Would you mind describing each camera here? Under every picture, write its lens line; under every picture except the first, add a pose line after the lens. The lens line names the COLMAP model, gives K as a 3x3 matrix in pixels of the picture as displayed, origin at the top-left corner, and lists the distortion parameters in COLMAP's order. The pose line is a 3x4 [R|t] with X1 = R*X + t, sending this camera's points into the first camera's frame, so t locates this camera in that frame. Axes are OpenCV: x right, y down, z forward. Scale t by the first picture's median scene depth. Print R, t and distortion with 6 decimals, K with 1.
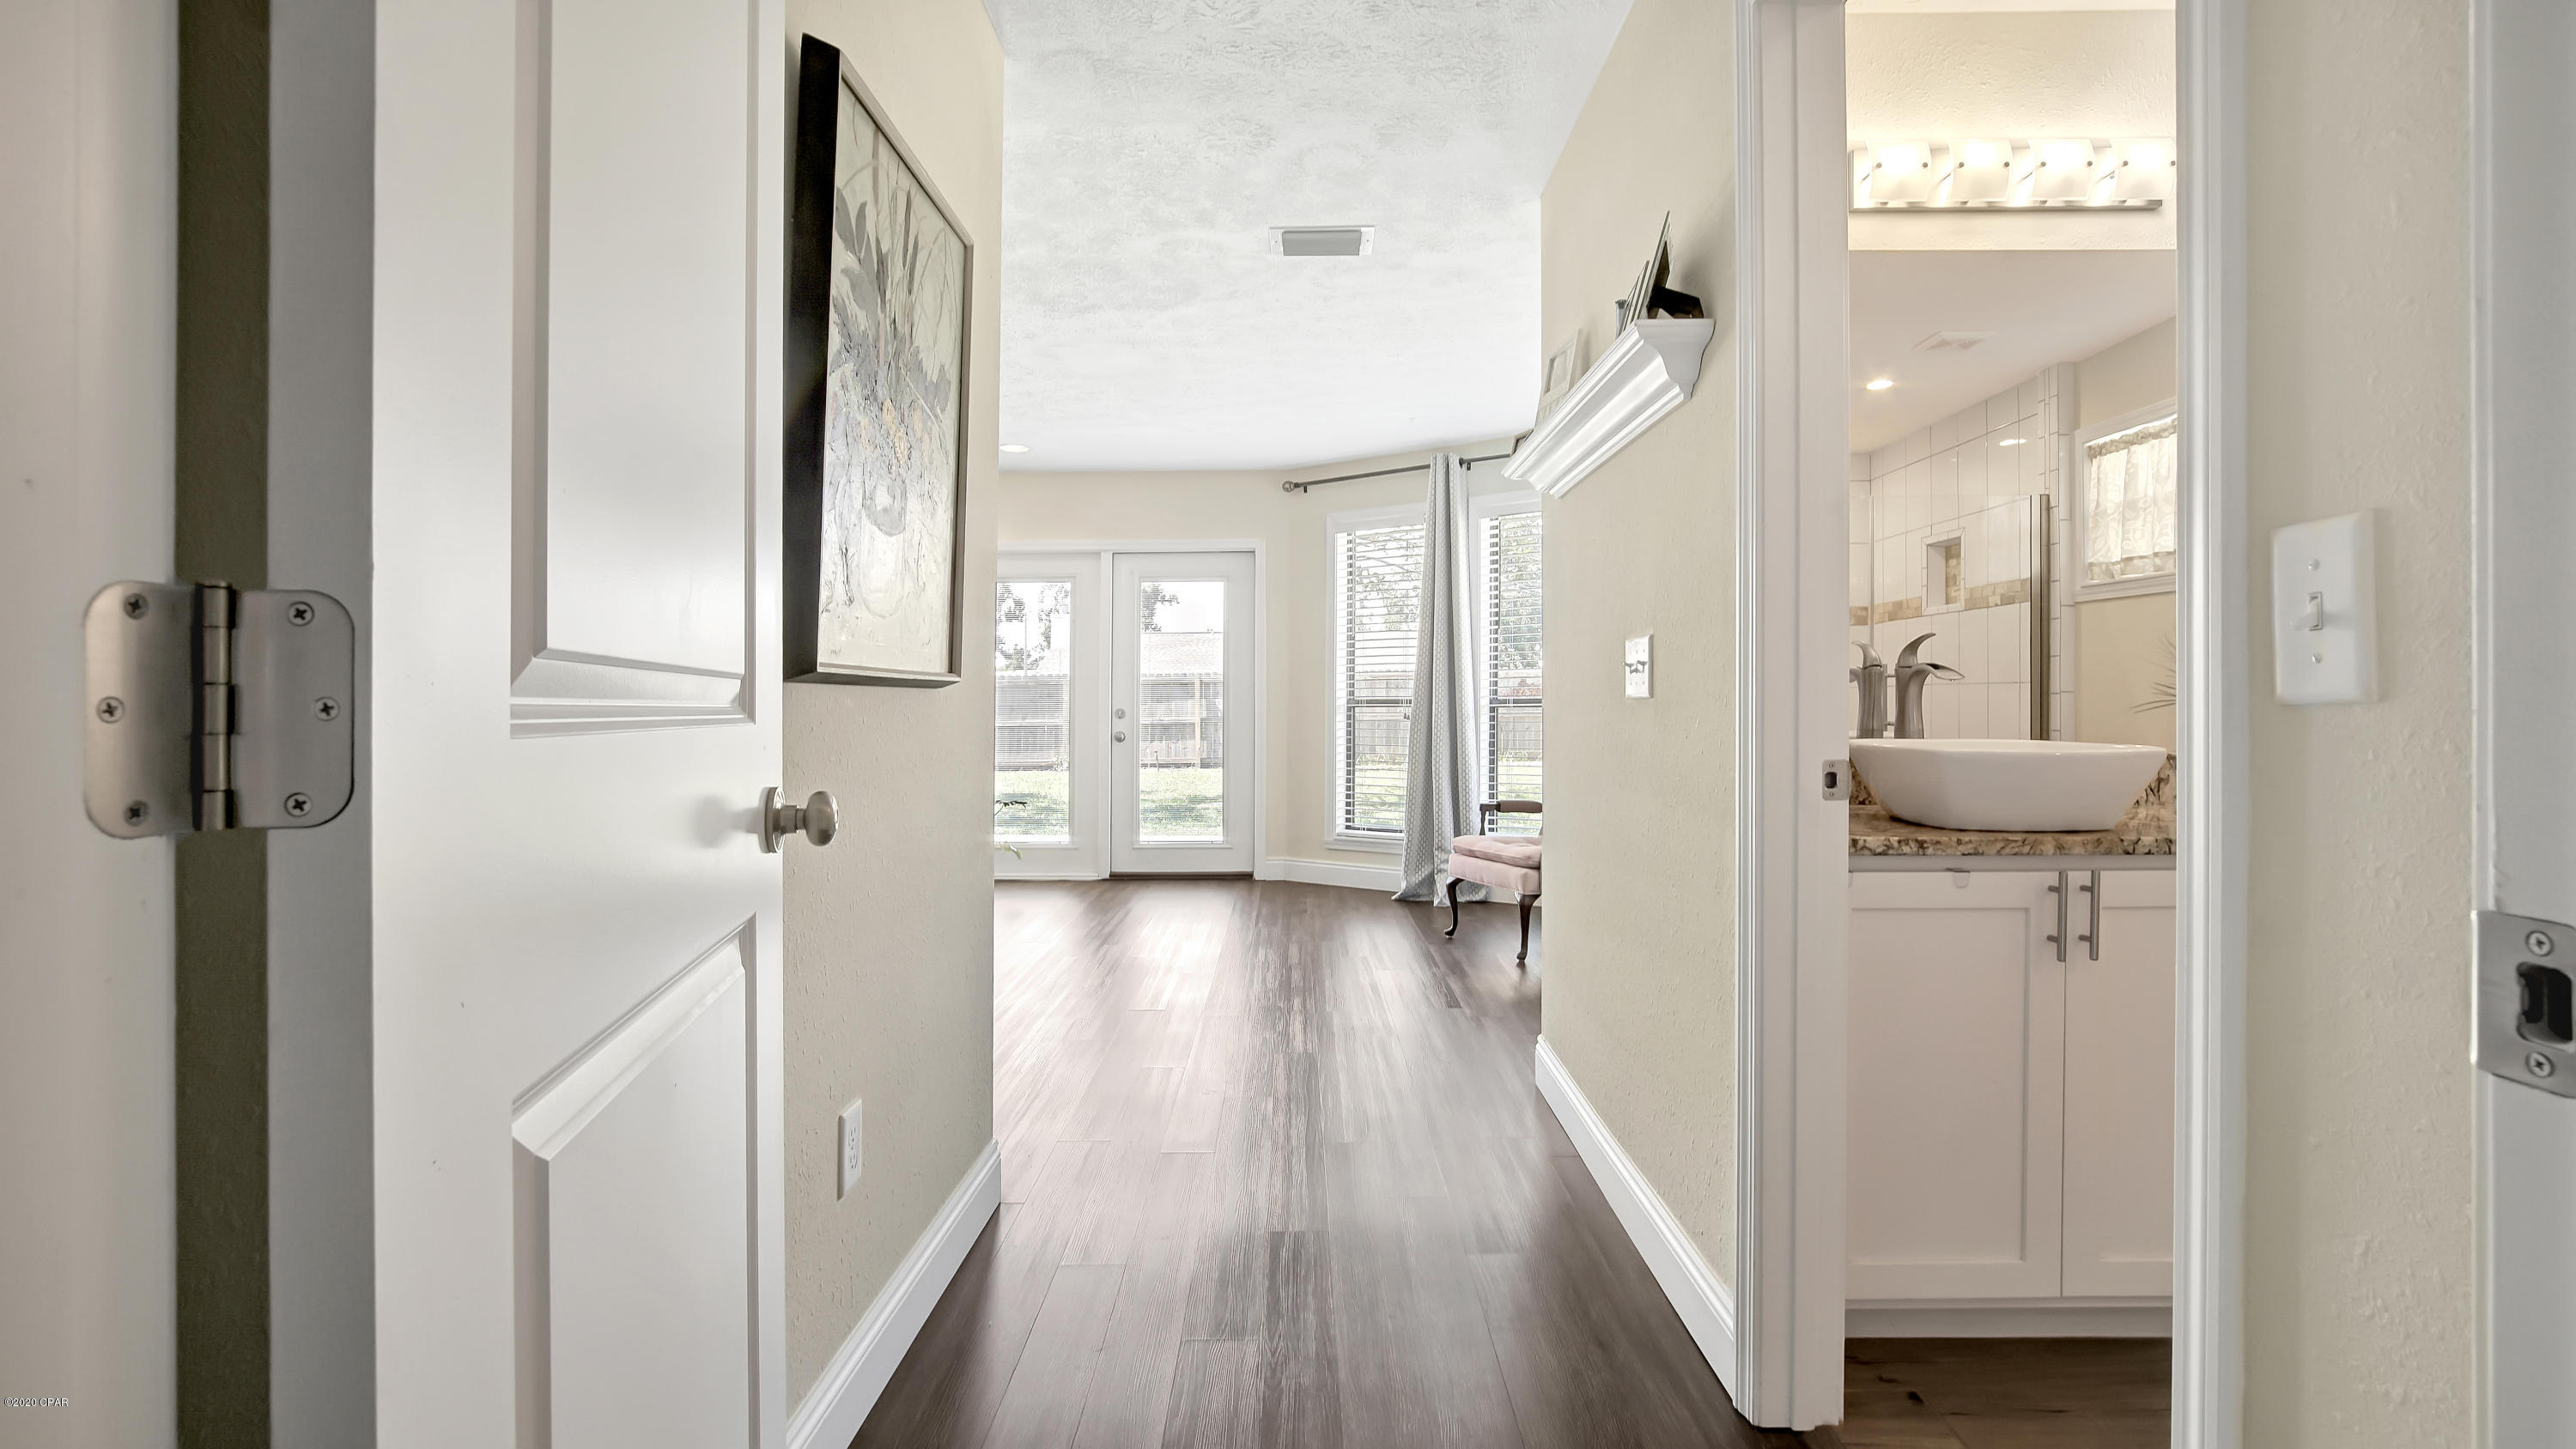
lens RADIAL K [[1193.7, 0, 1275.9], [0, 1193.7, 704.1], [0, 0, 1]] dist [-0.011185, -0.000143]
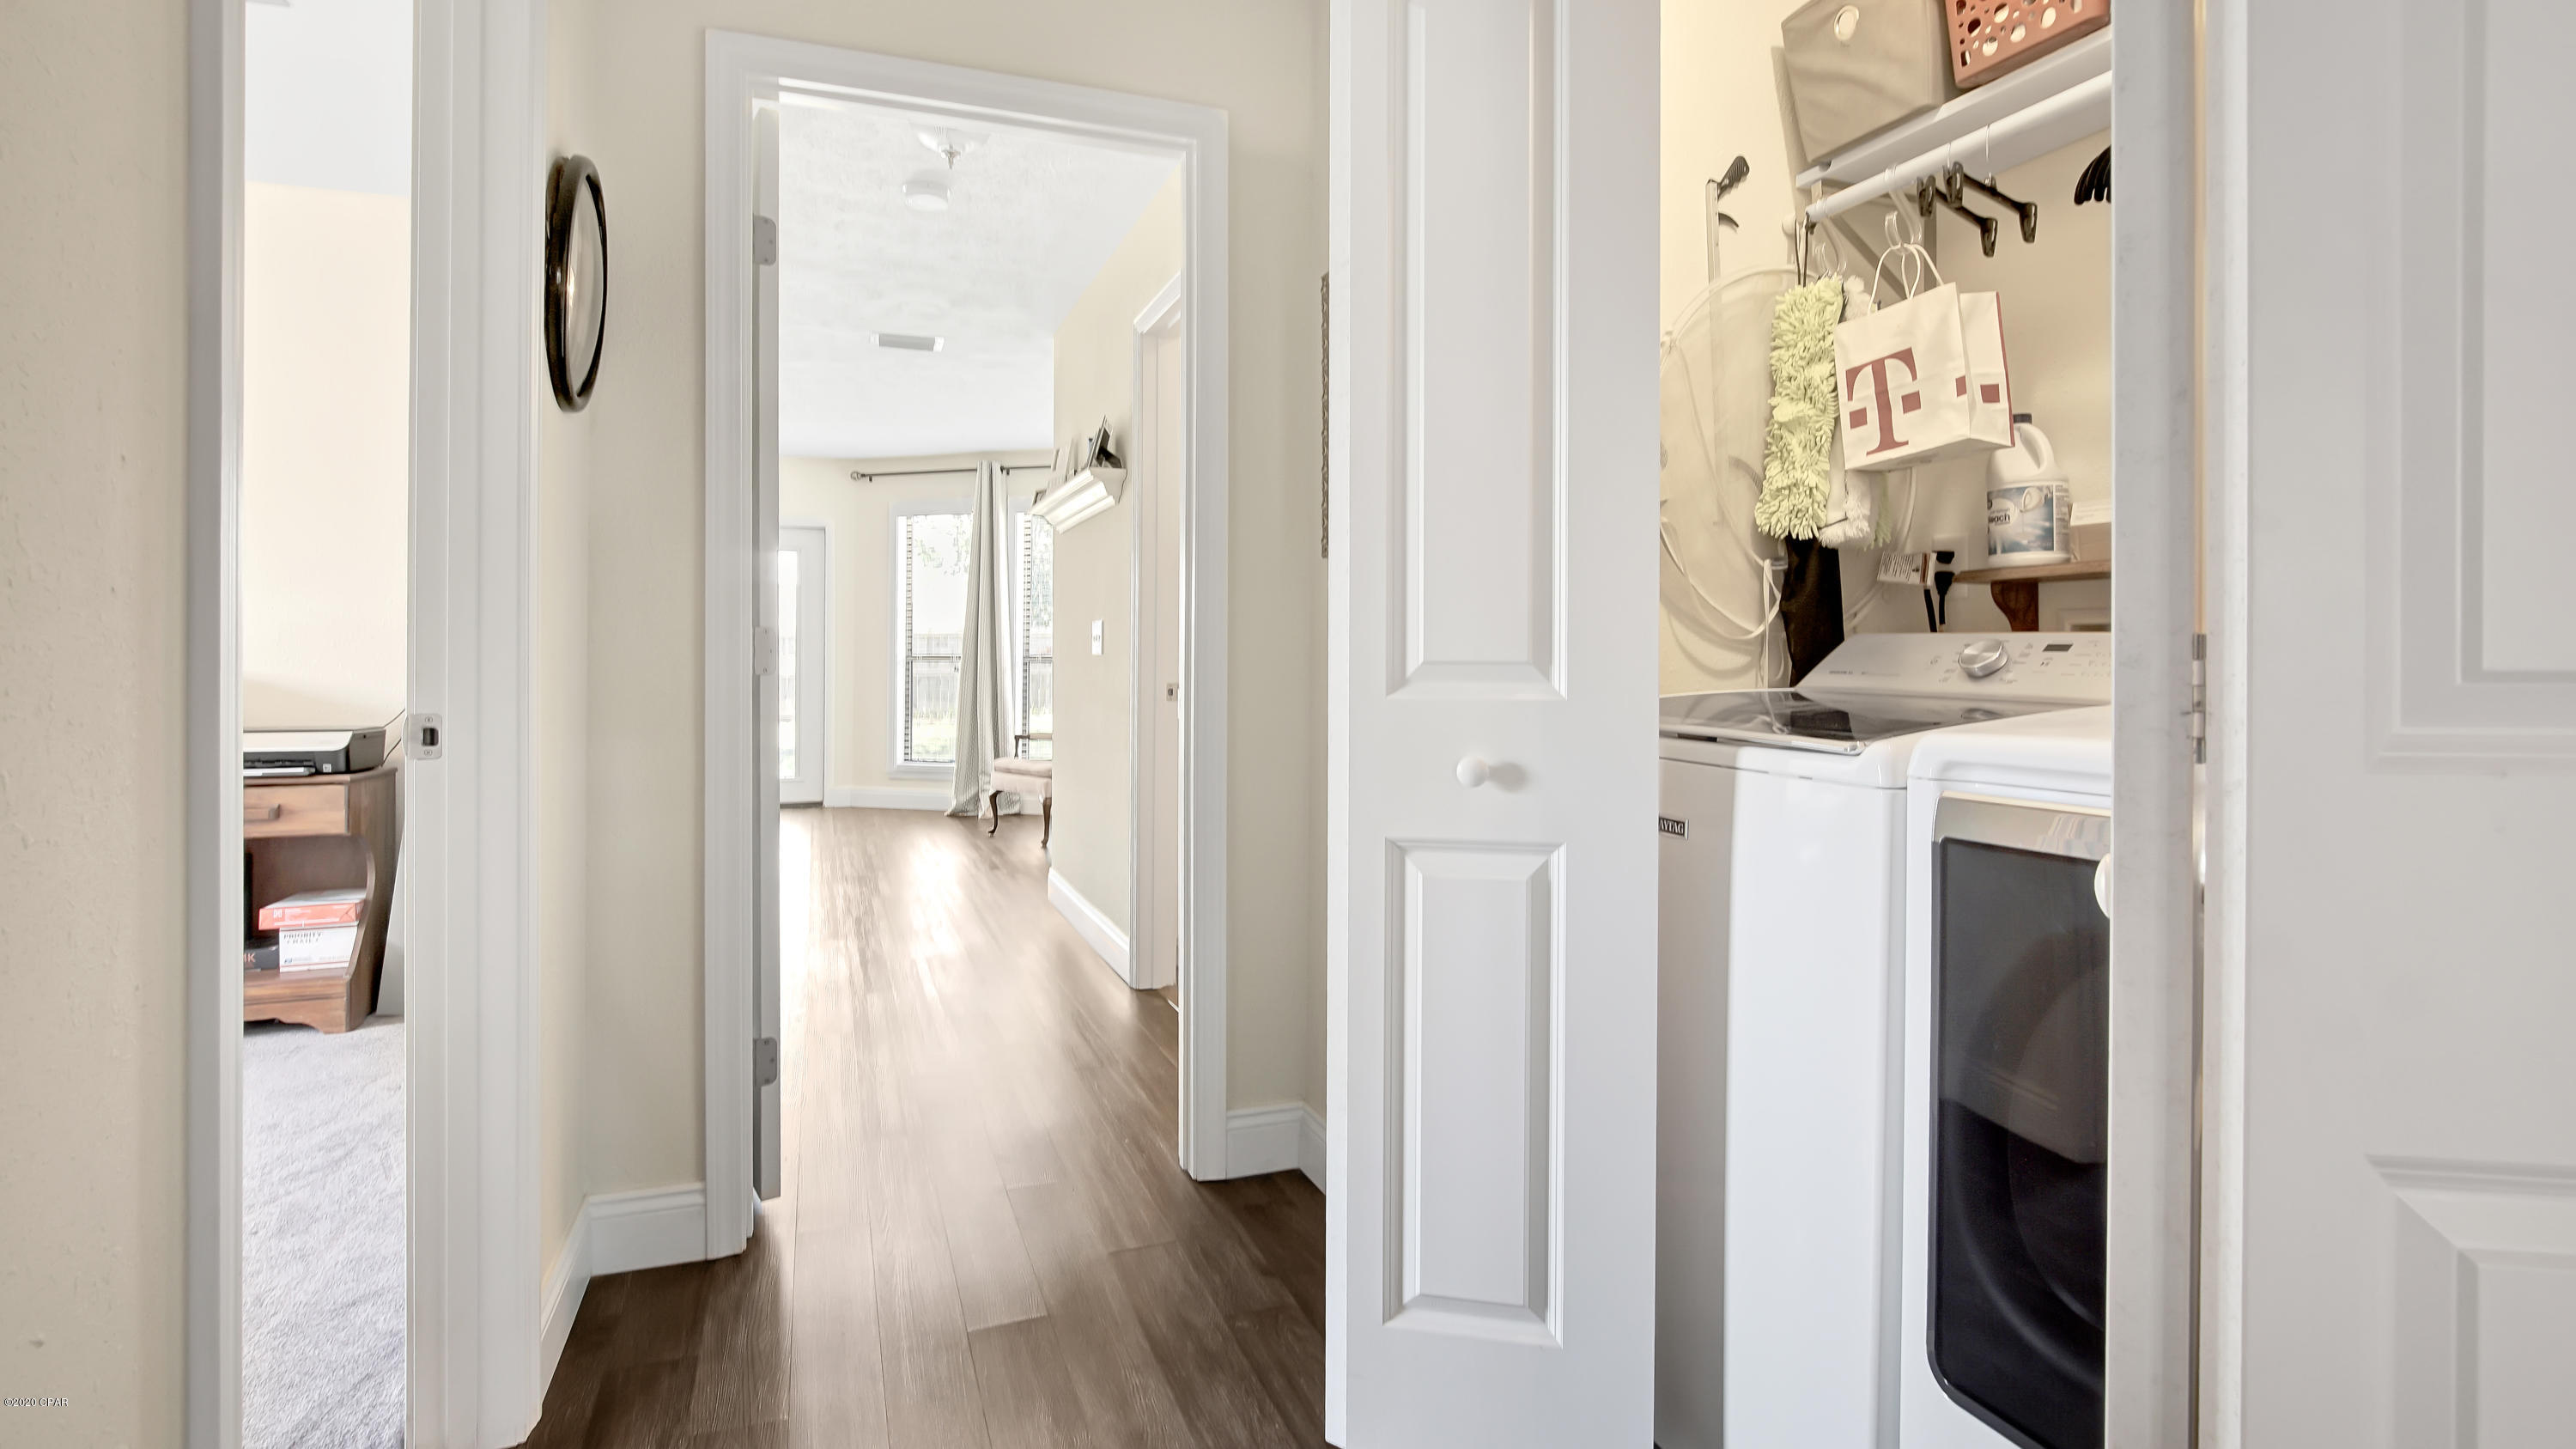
lens RADIAL K [[1213.3, 0, 1263.1], [0, 1213.3, 699.4], [0, 0, 1]] dist [-0.030119, 0.005632]
pose [[0.933413, -0.000670, 0.358804, -0.047080], [-0.010078, 0.999555, 0.028086, 0.003034], [-0.358663, -0.029832, 0.932990, -0.305920]]
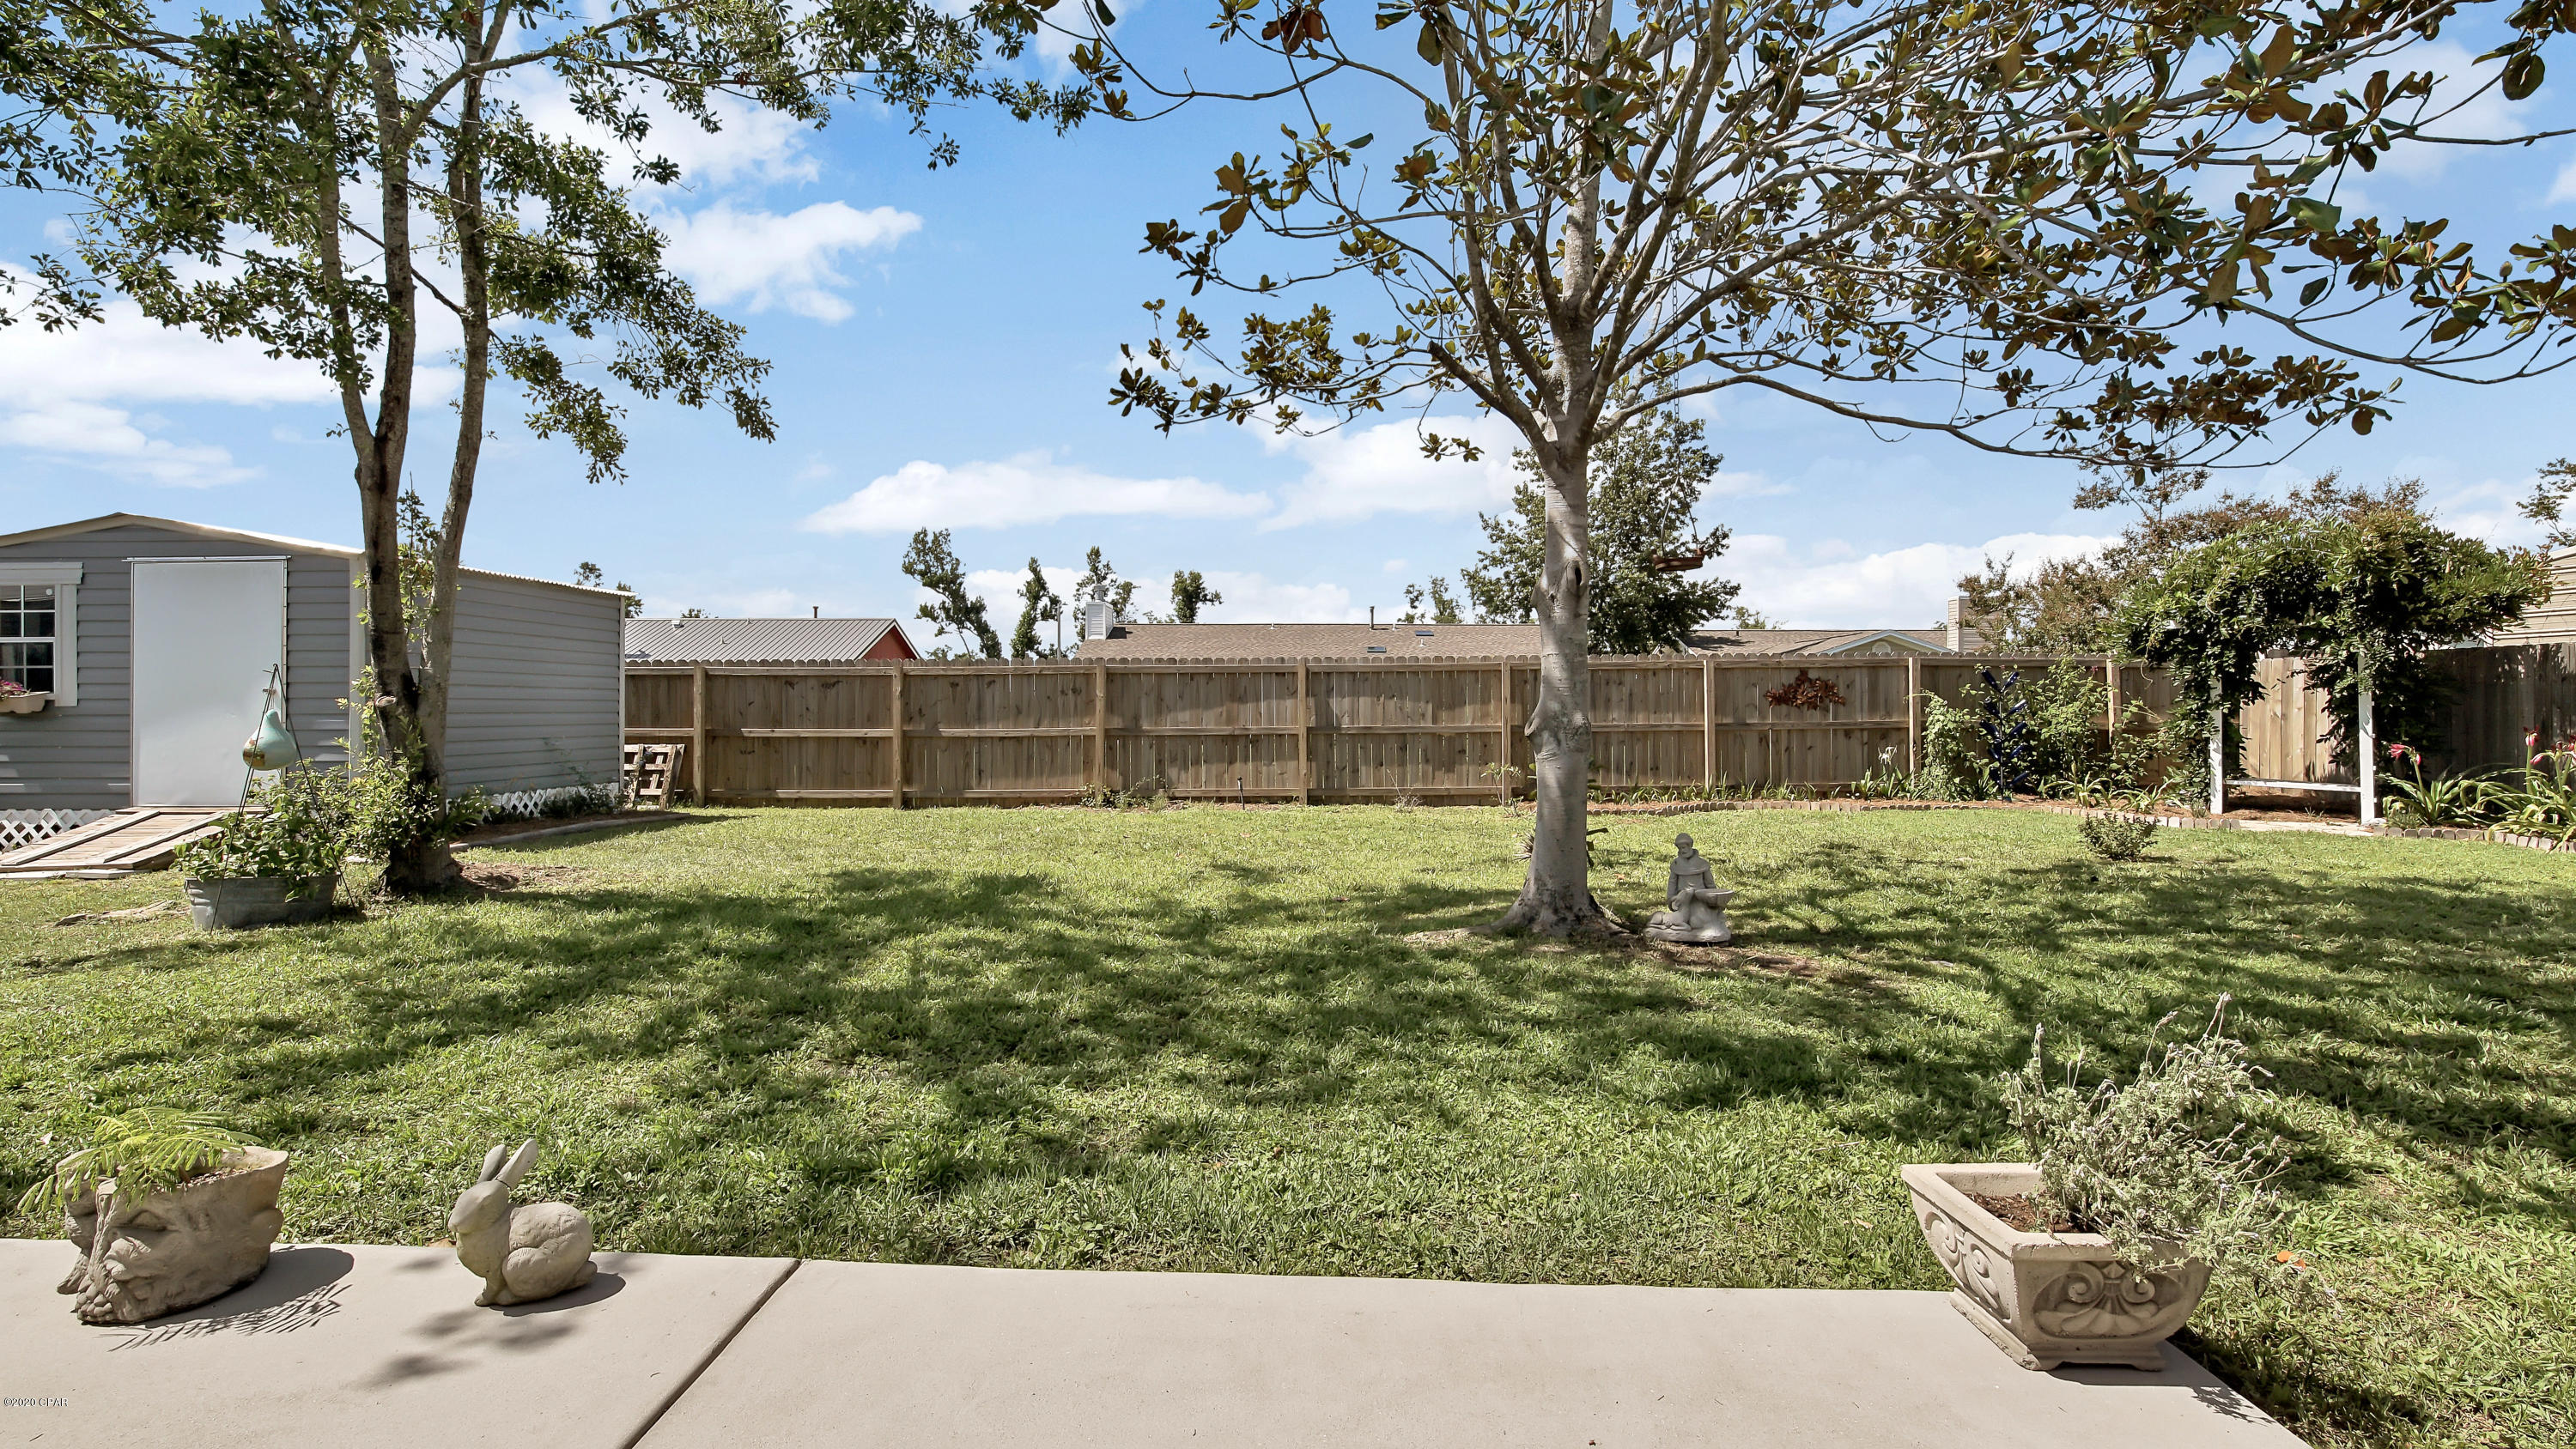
lens RADIAL K [[1193.7, 0, 1283.7], [0, 1193.7, 714.4], [0, 0, 1]] dist [-0.011185, -0.000143]
pose [[0.999677, 0.009018, -0.023778, -0.226871], [-0.008904, 0.999948, 0.004884, 0.007081], [0.023821, -0.004670, 0.999705, 1.304558]]
